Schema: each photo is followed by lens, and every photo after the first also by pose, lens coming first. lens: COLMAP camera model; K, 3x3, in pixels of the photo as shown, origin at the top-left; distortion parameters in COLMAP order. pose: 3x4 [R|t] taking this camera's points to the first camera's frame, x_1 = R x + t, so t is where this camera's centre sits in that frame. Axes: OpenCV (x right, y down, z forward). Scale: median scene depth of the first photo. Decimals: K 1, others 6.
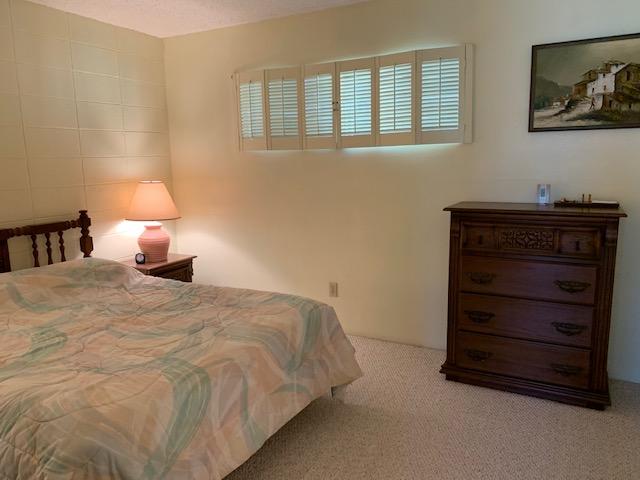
lens RADIAL K [[485.6, 0, 324.1], [0, 485.6, 240.0], [0, 0, 1]] dist [0.083128, -0.122633]
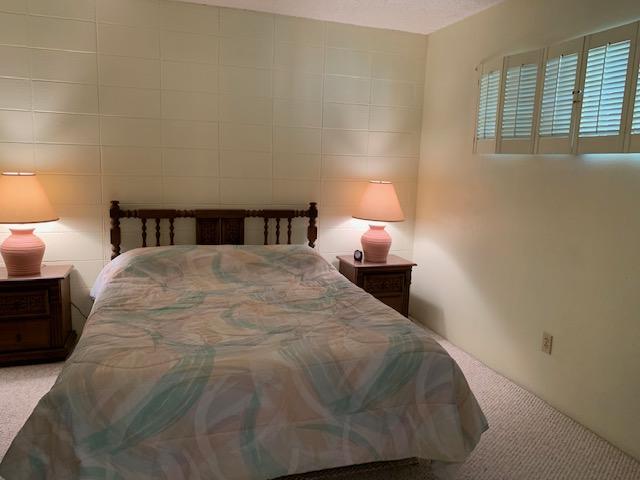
lens RADIAL K [[485.6, 0, 324.1], [0, 485.6, 240.0], [0, 0, 1]] dist [0.083128, -0.122633]
pose [[0.716748, 0.158658, -0.679043, 0.338181], [-0.165590, 0.984644, 0.055276, -0.049902], [0.677386, 0.072824, 0.732014, 0.267269]]
